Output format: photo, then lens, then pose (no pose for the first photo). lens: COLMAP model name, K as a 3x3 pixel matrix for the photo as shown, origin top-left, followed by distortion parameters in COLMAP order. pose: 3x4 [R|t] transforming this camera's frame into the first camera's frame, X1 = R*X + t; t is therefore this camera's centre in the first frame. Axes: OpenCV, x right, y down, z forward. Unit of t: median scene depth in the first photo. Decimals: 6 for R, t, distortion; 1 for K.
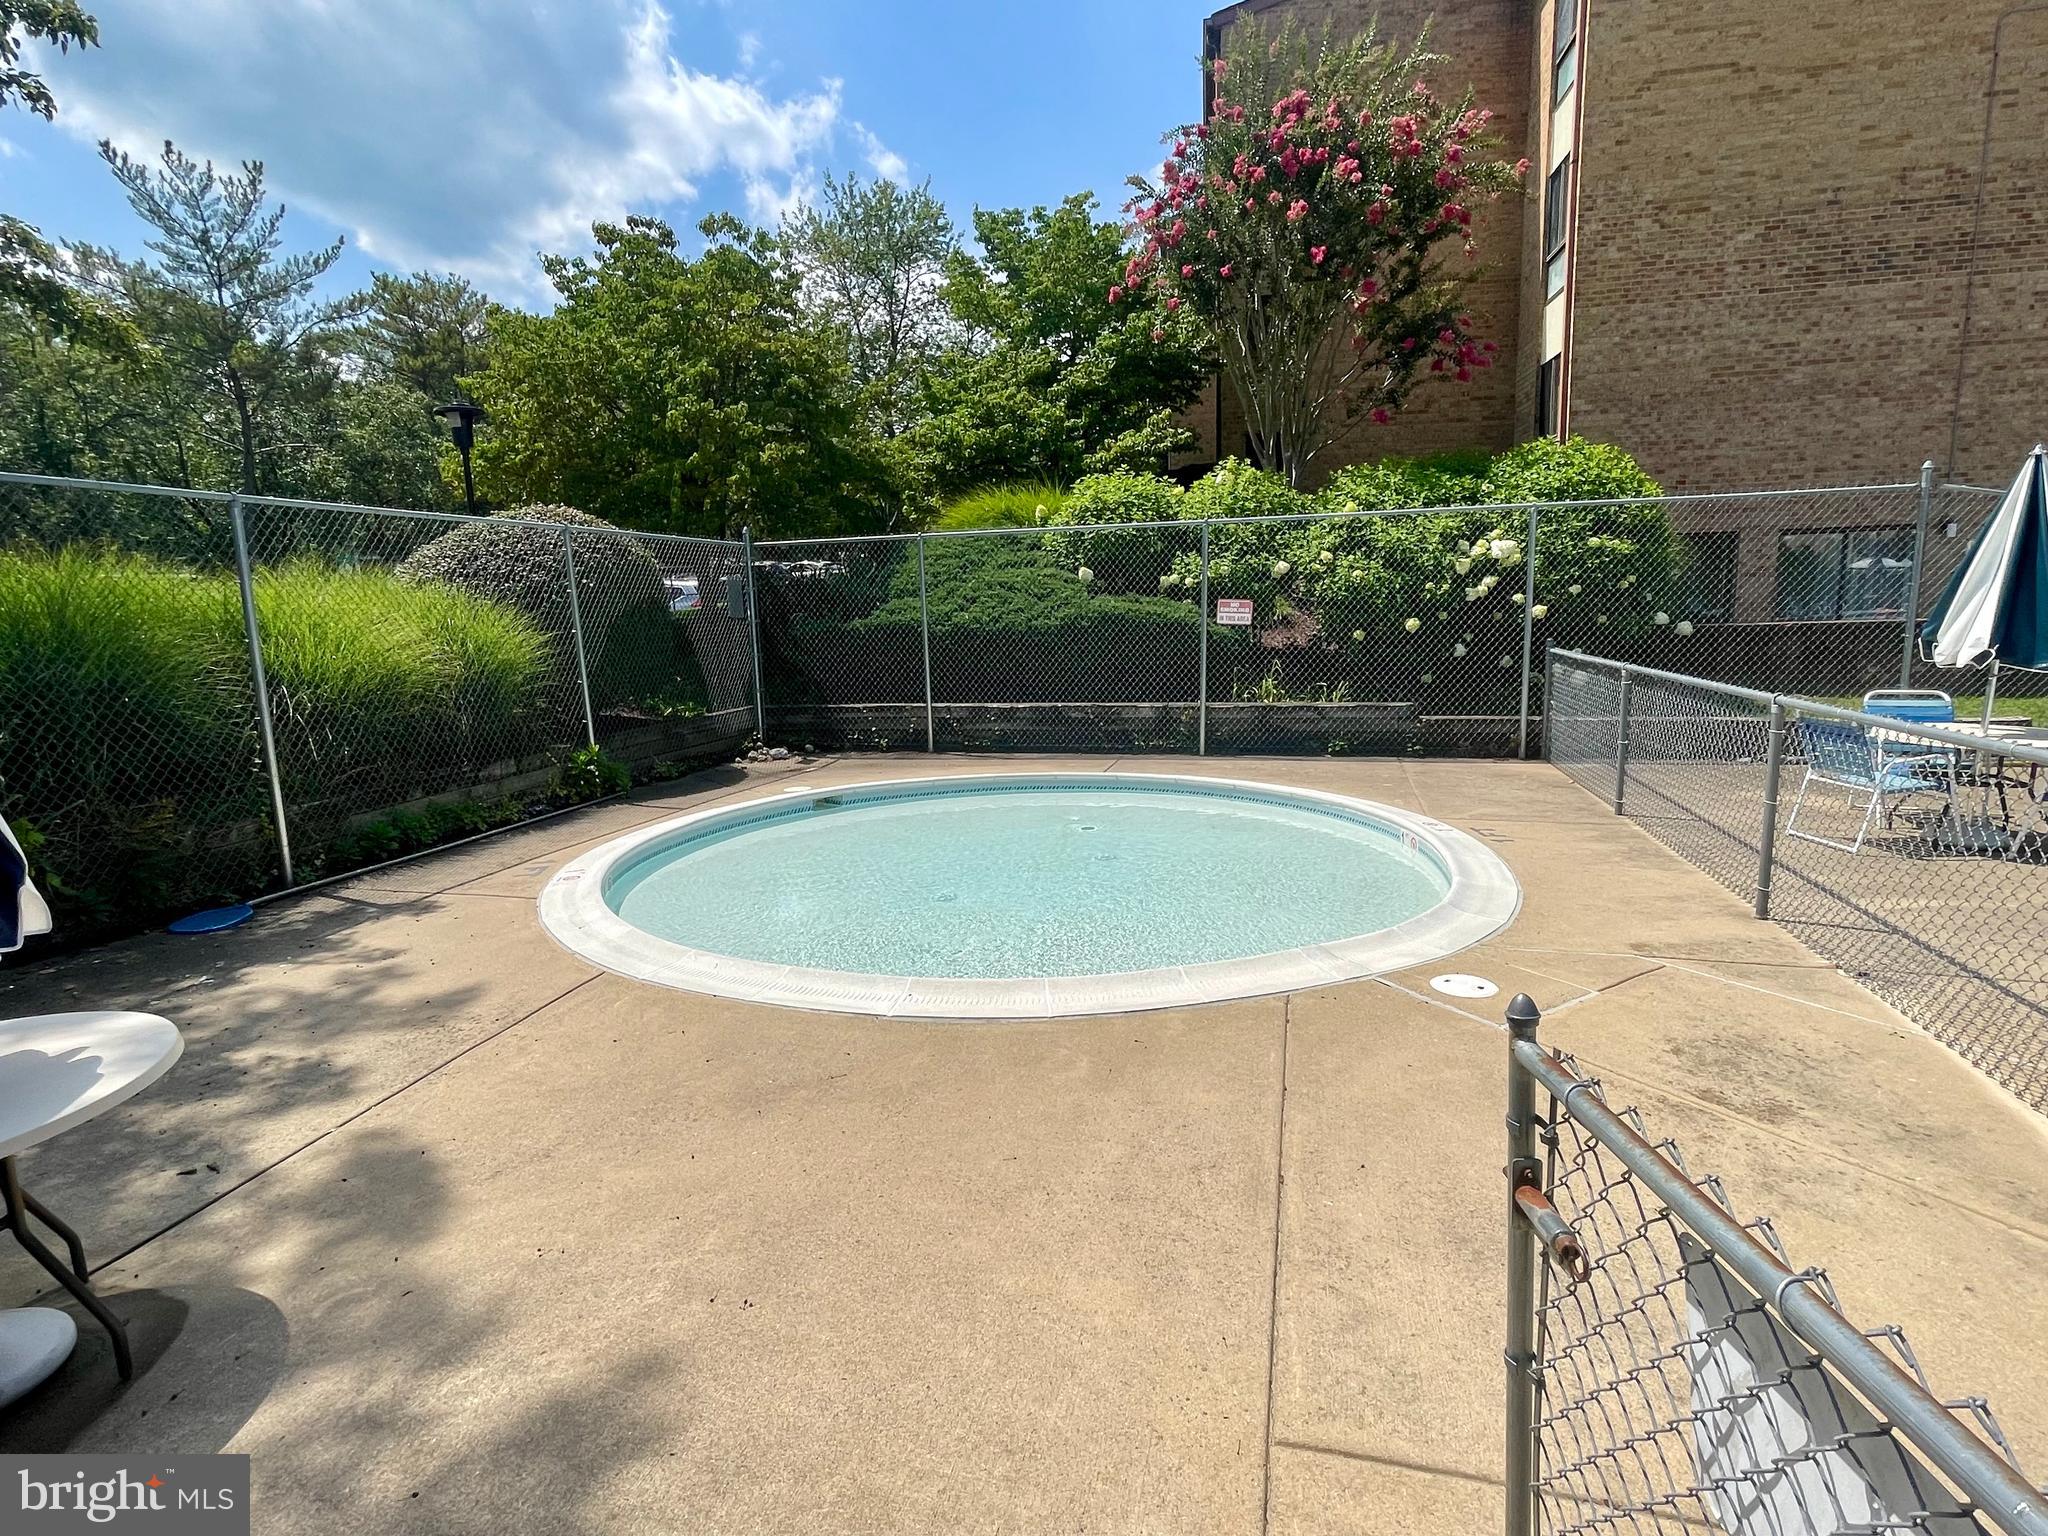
lens RADIAL K [[1010.3, 0, 1015.4], [0, 1010.3, 773.7], [0, 0, 1]] dist [-0.002309, 0.001029]
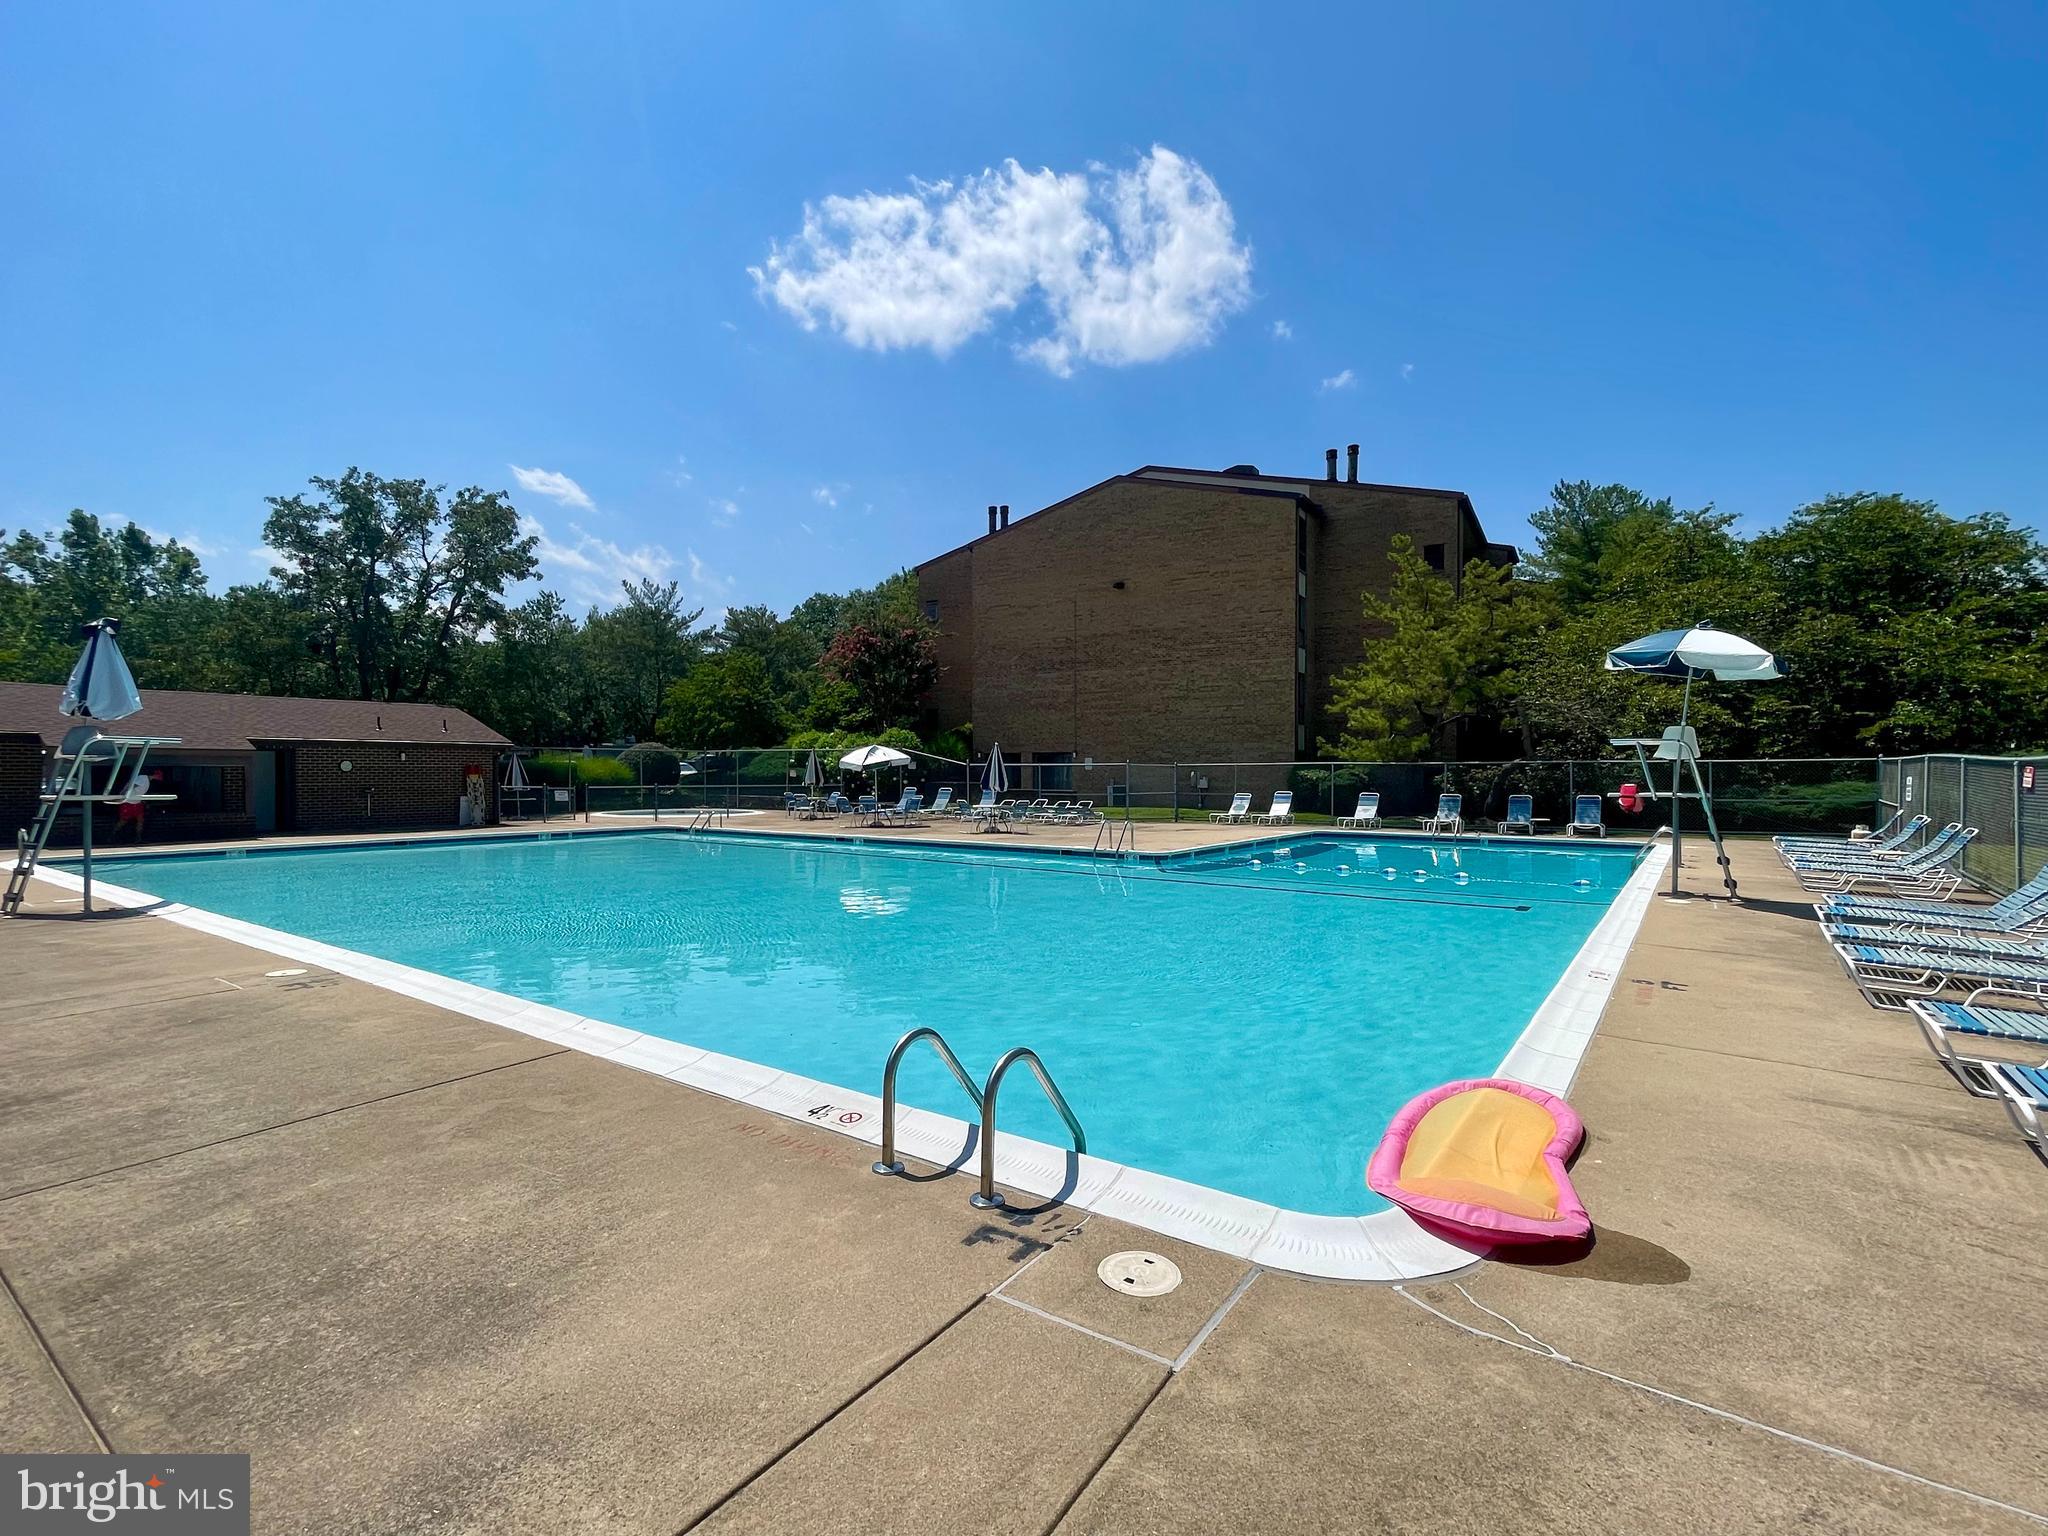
lens RADIAL K [[953.3, 0, 1020.4], [0, 953.3, 773.5], [0, 0, 1]] dist [0.002410, -0.000021]
pose [[0.935234, 0.036080, -0.352188, 1.853473], [-0.091067, 0.985836, -0.140836, 0.221680], [0.342118, 0.163788, 0.925272, -1.662156]]
